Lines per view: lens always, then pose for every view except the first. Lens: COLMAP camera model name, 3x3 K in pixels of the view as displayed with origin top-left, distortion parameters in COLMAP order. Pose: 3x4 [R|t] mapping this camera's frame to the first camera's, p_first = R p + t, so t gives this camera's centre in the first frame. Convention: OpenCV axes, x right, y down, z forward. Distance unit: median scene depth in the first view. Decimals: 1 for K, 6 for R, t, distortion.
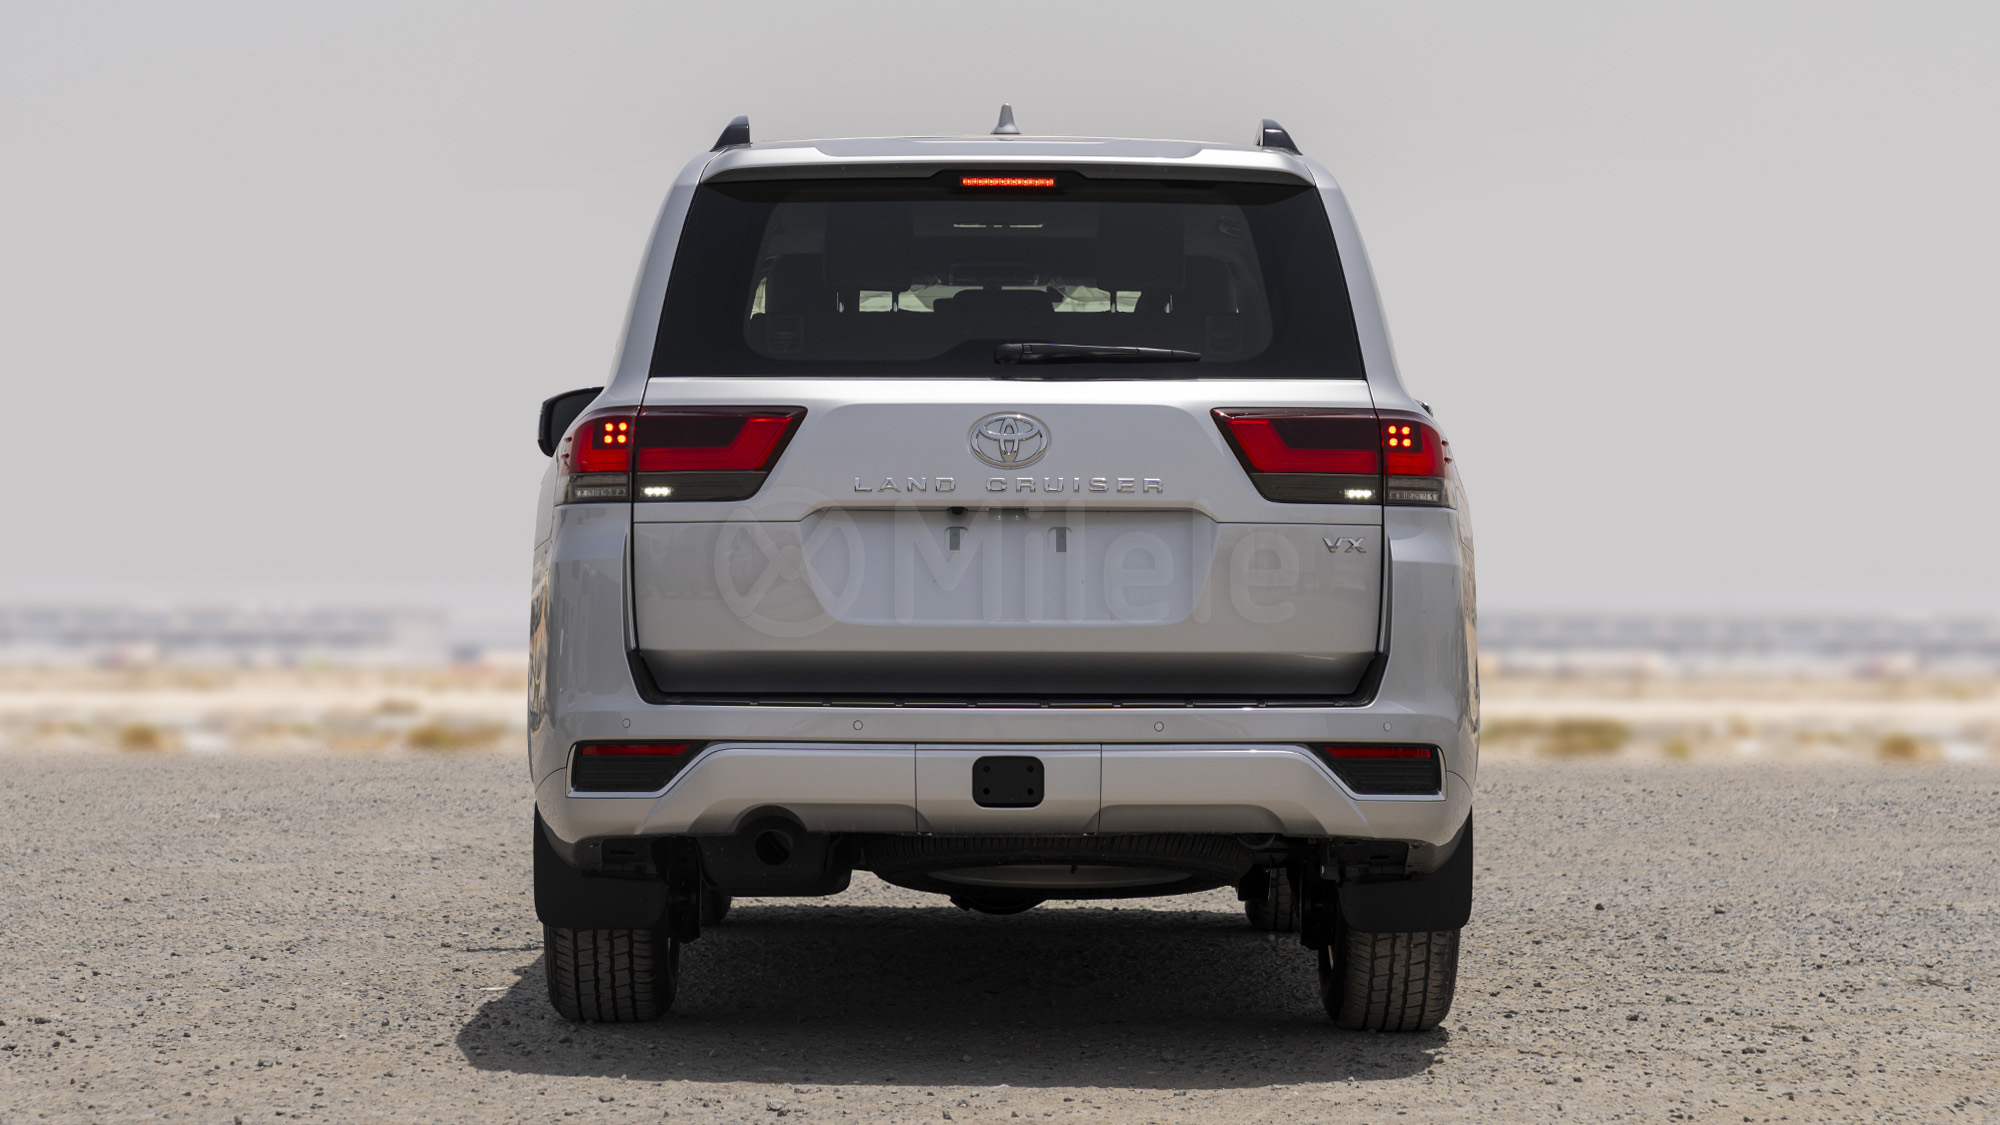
lens RADIAL K [[4552.0, 0, 1007.1], [0, 4552.0, 557.7], [0, 0, 1]] dist [0.088982, 0.000000]
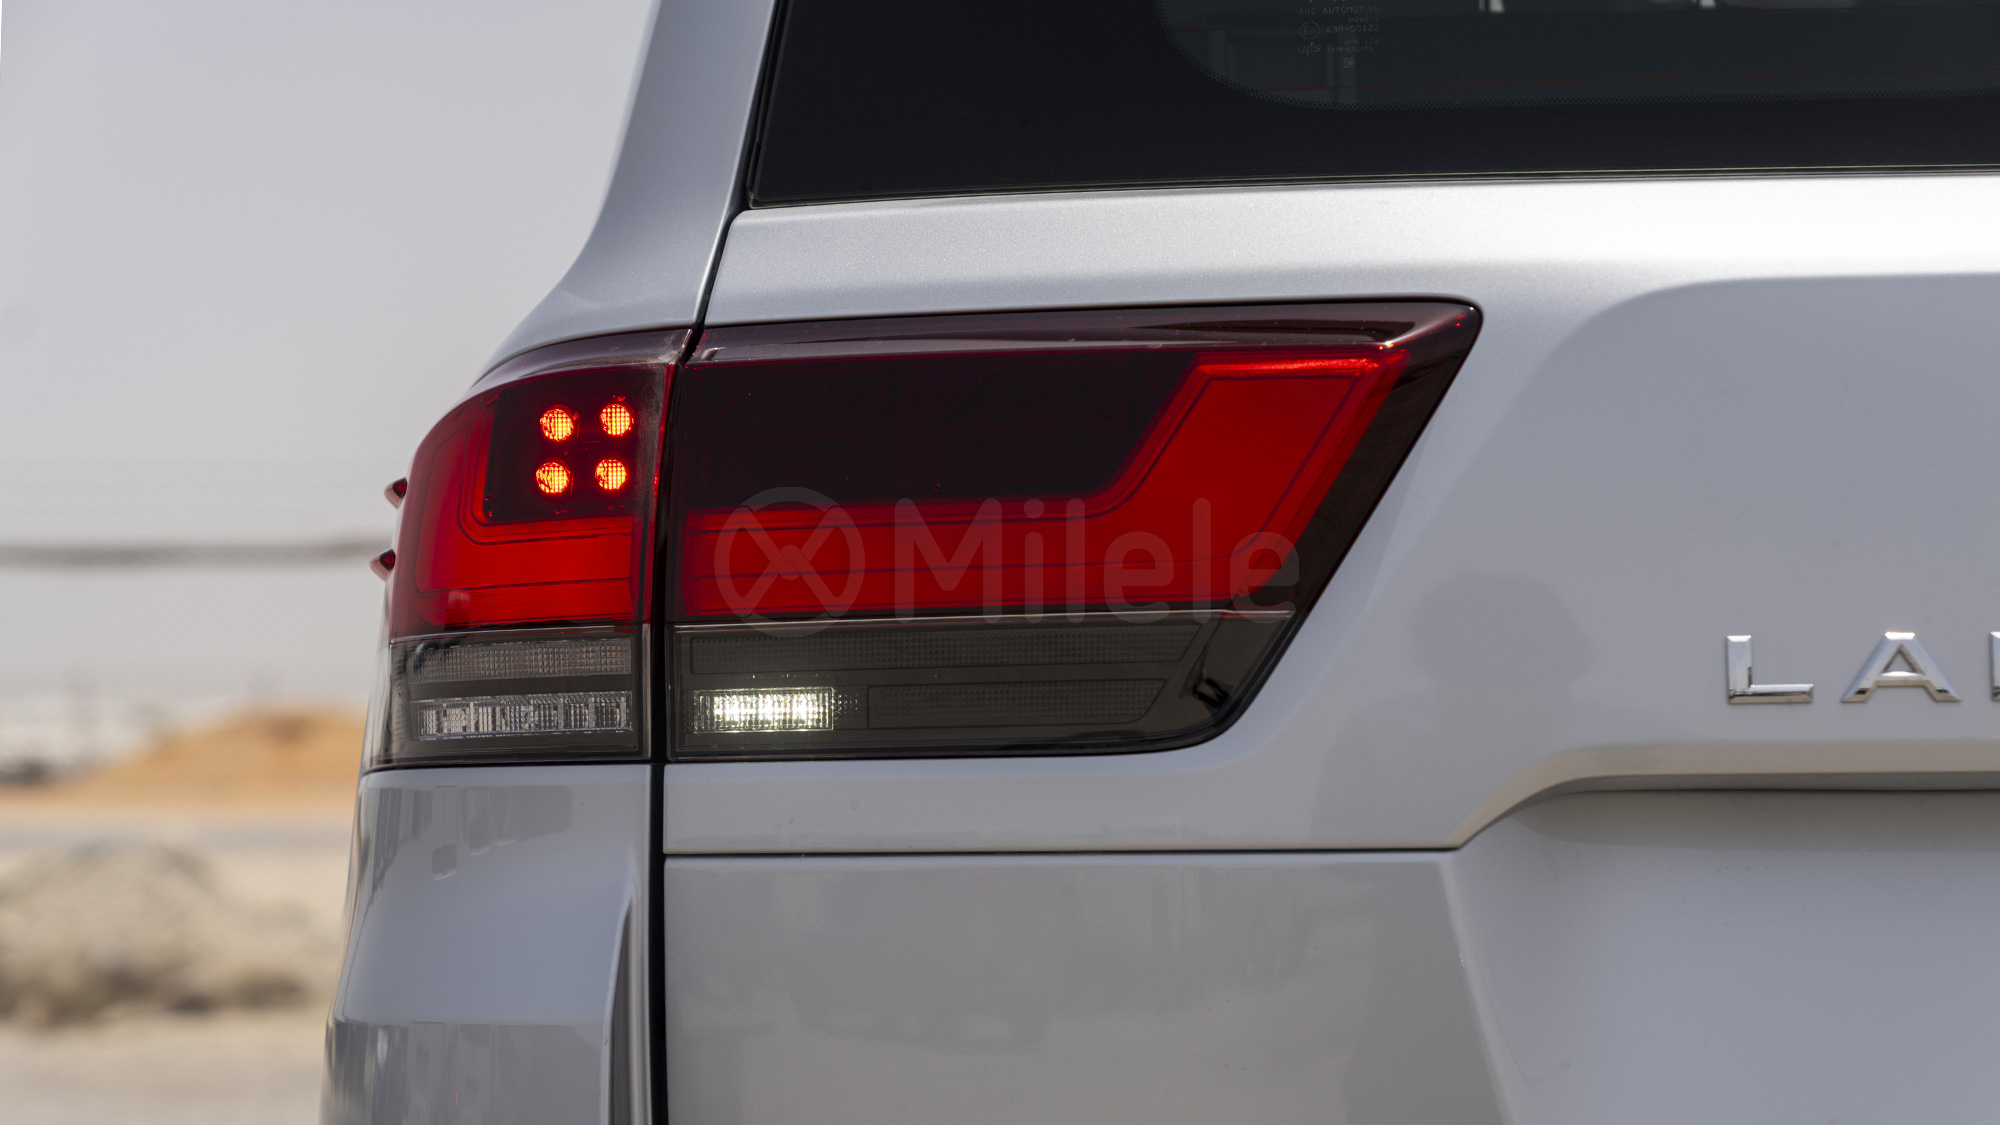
lens RADIAL K [[4552.0, 0, 1000.1], [0, 4552.0, 562.9], [0, 0, 1]] dist [0.088982, 0.000000]
pose [[0.998893, -0.011781, -0.045533, -0.055815], [0.009497, 0.998701, -0.050063, -0.010568], [0.046064, 0.049575, 0.997708, 0.781740]]
